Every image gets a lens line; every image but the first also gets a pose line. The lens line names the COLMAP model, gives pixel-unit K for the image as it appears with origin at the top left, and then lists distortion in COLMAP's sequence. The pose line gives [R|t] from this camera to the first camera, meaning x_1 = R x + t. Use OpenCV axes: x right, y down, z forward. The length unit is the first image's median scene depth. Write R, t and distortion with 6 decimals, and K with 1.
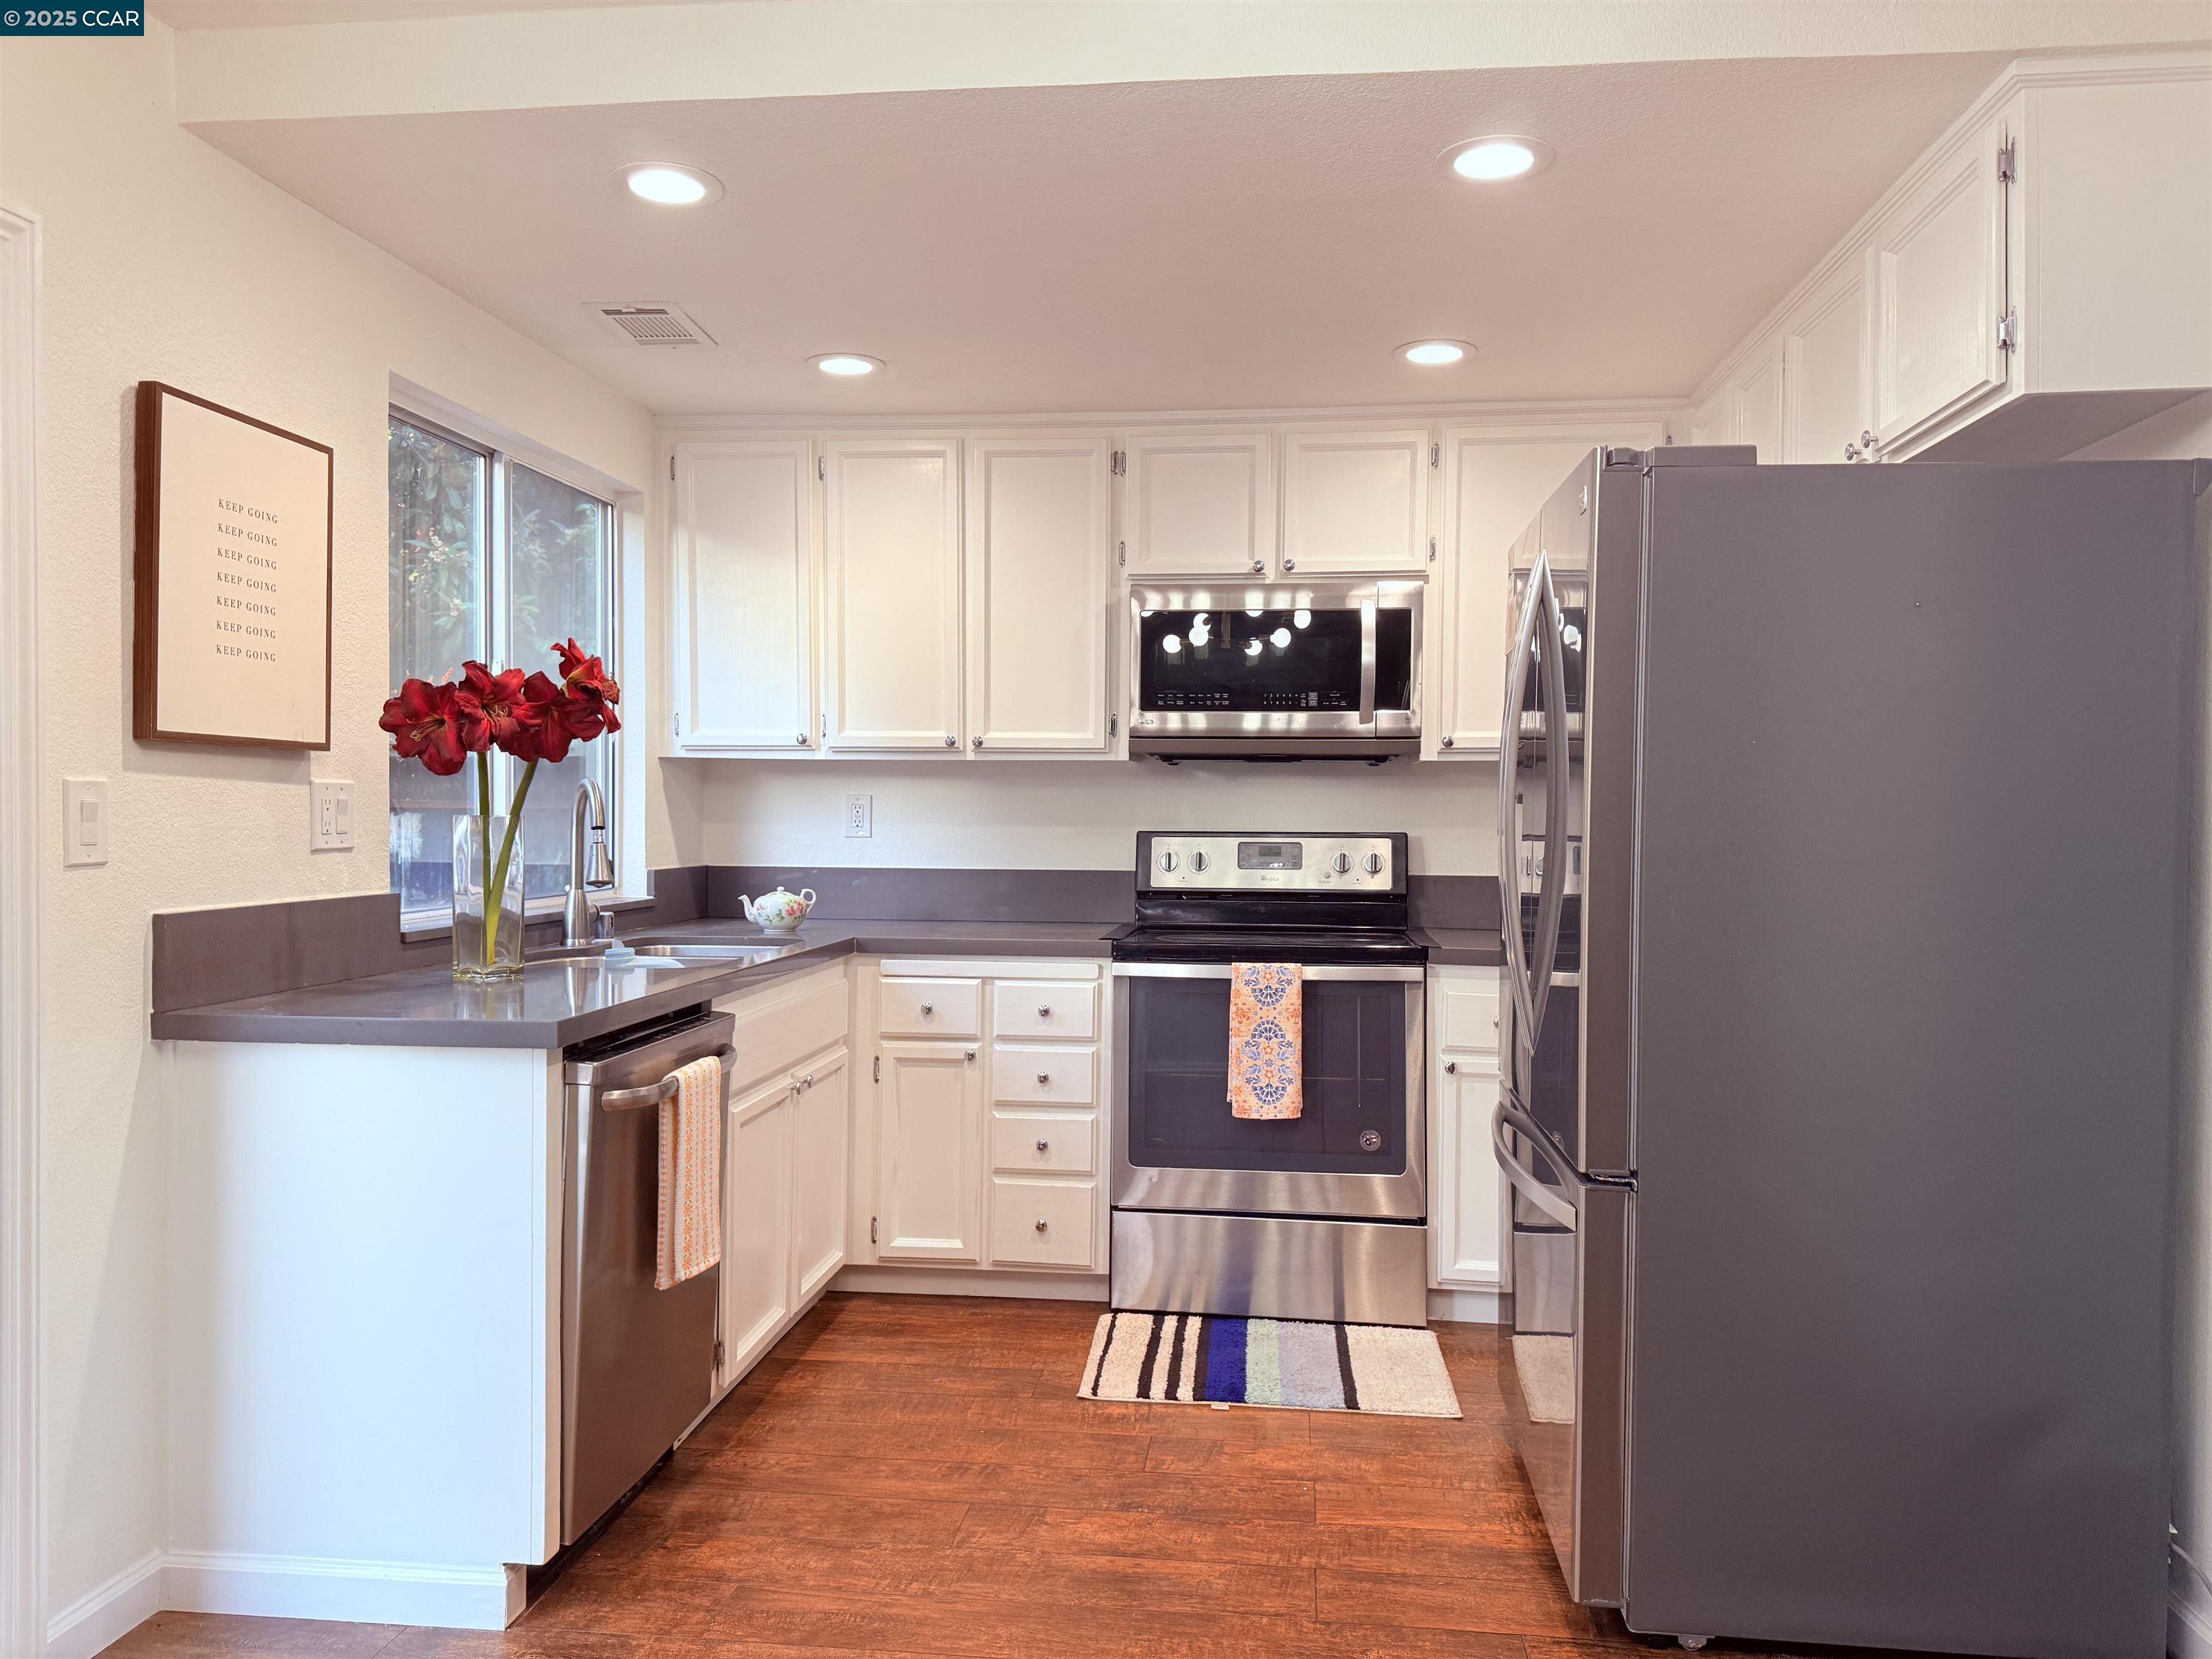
lens RADIAL K [[1539.6, 0, 1100.2], [0, 1539.6, 837.2], [0, 0, 1]] dist [0.126471, -0.188255]
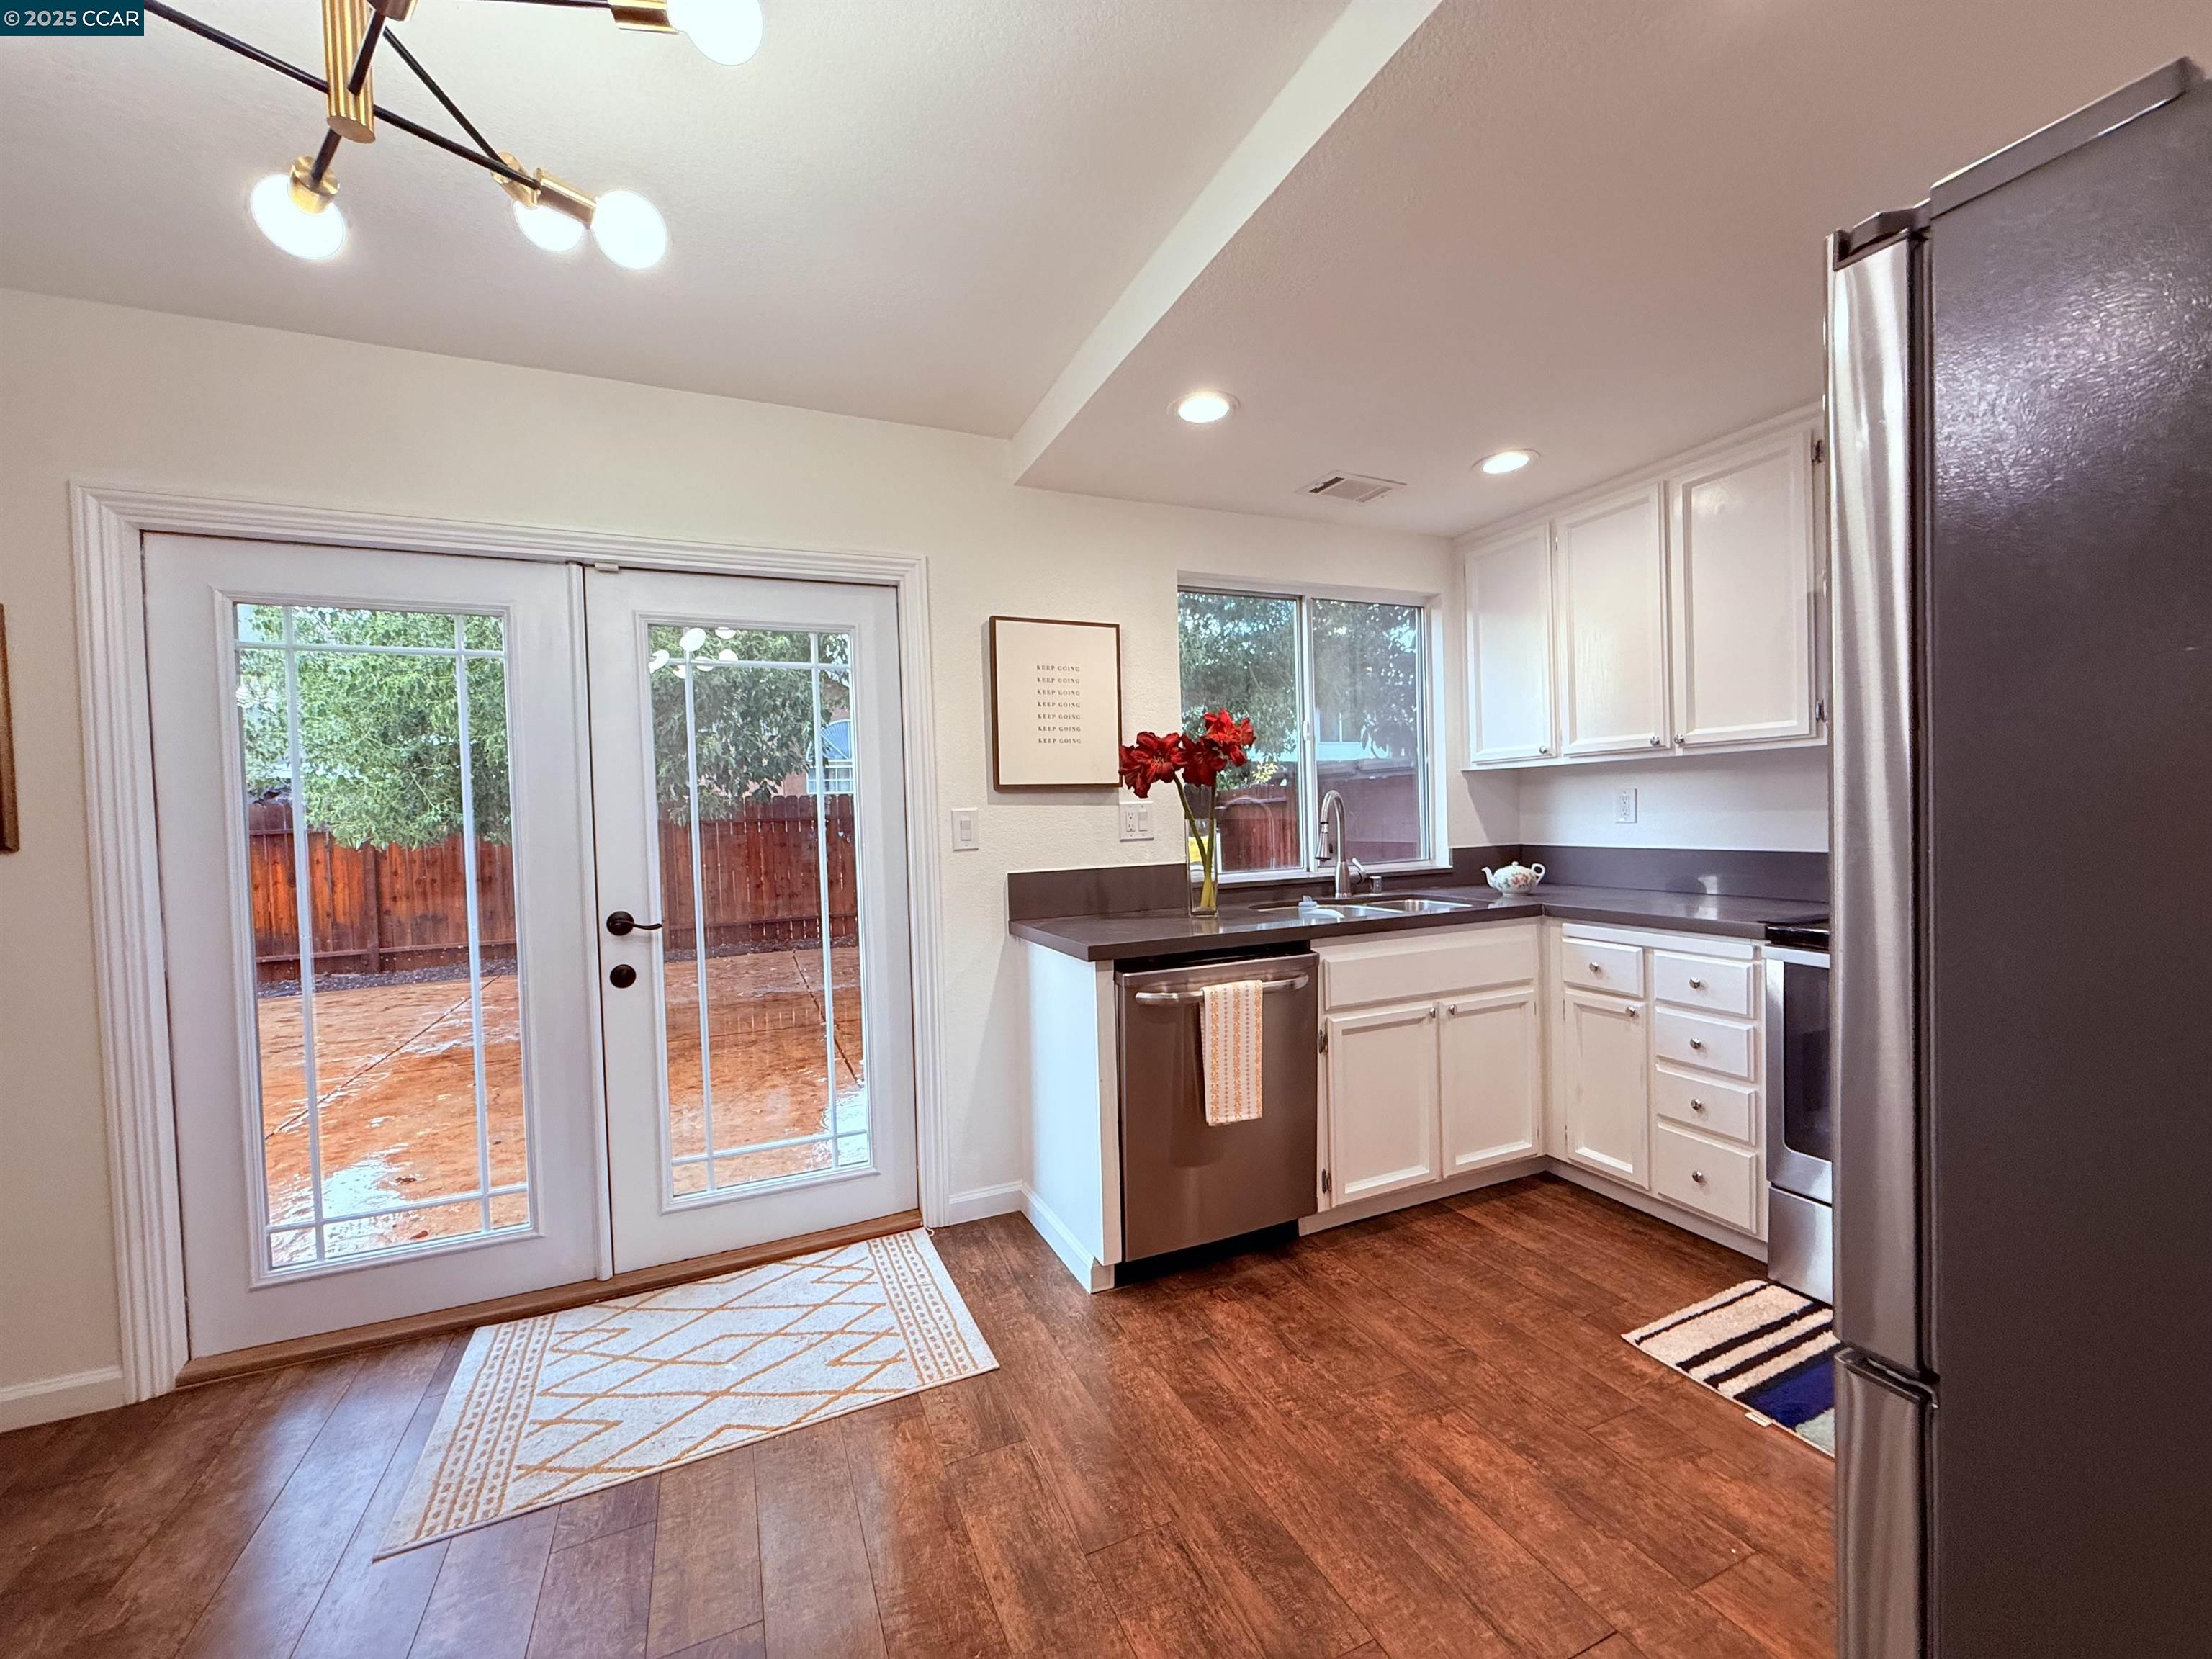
lens RADIAL K [[873.8, 0, 1095.9], [0, 873.8, 830.7], [0, 0, 1]] dist [-0.000916, -0.000013]
pose [[0.512255, -0.004706, -0.858821, 0.347956], [0.018613, 0.999811, 0.005624, -0.008475], [0.858632, -0.018866, 0.512246, 0.400374]]
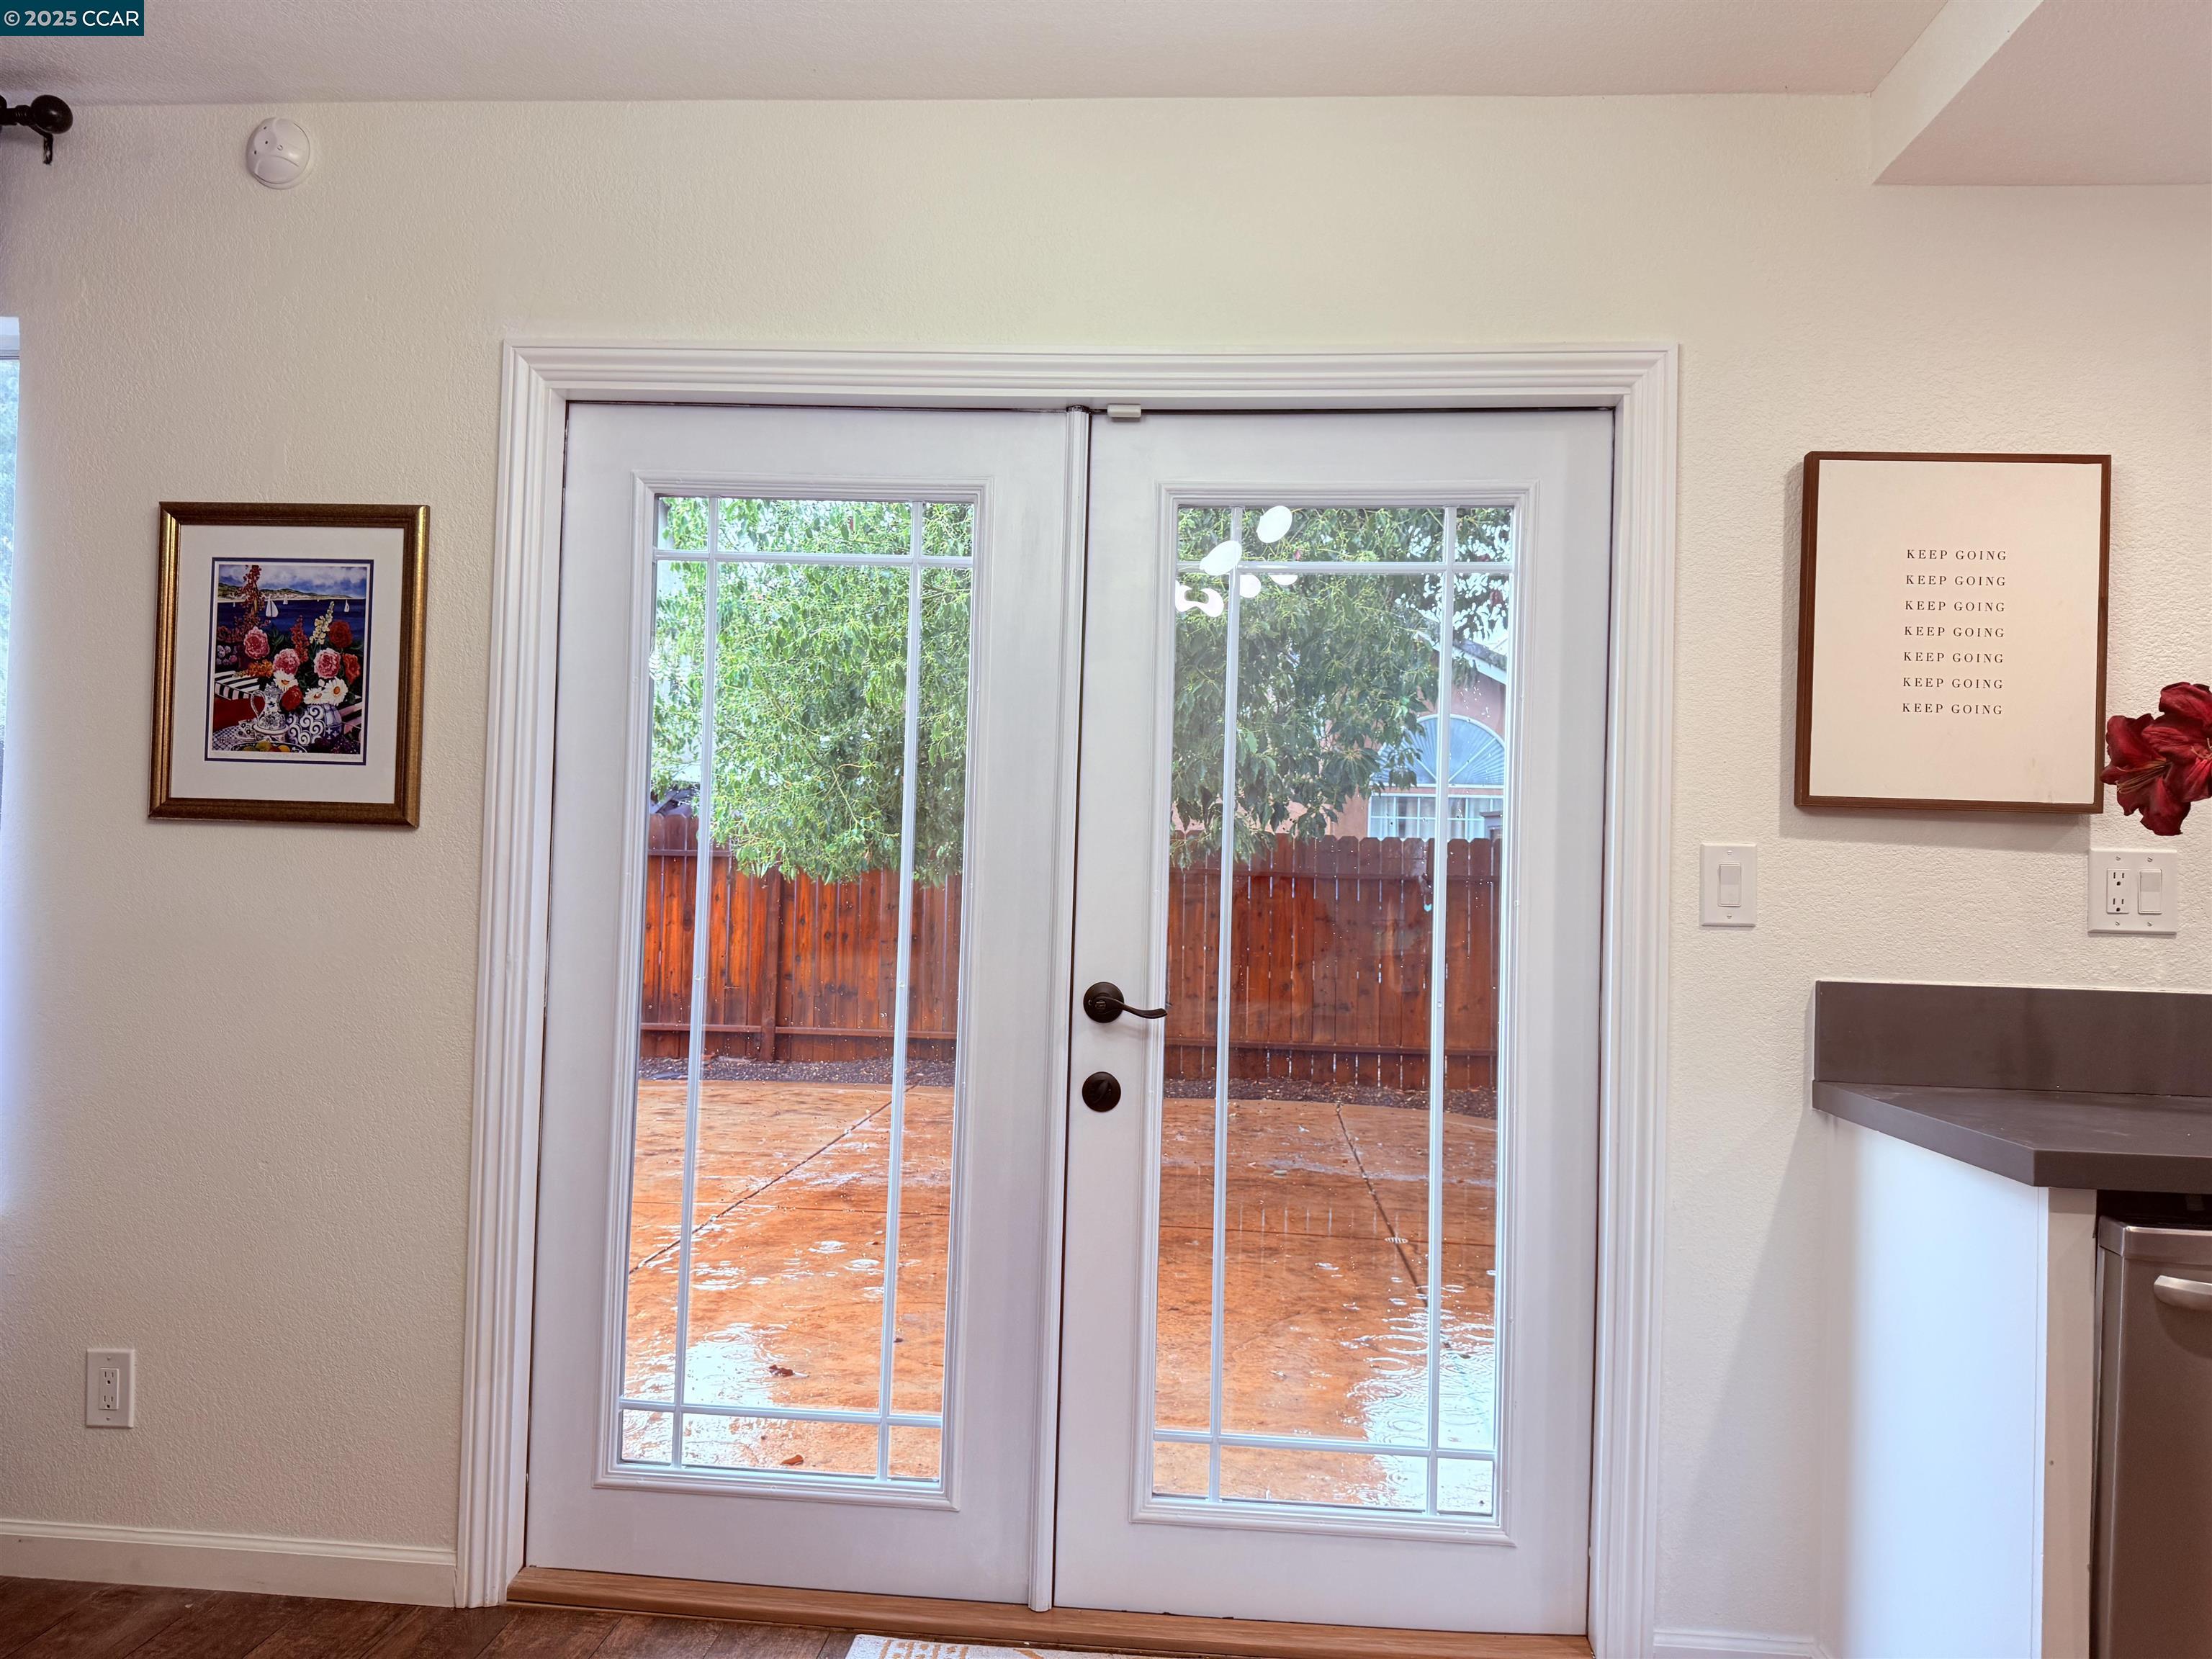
lens RADIAL K [[1539.6, 0, 1100.2], [0, 1539.6, 837.2], [0, 0, 1]] dist [0.126471, -0.188255]
pose [[0.052260, -0.035297, -0.998010, 0.287958], [-0.047862, 0.998138, -0.037808, 0.013796], [0.997486, 0.049742, 0.050473, 0.385757]]
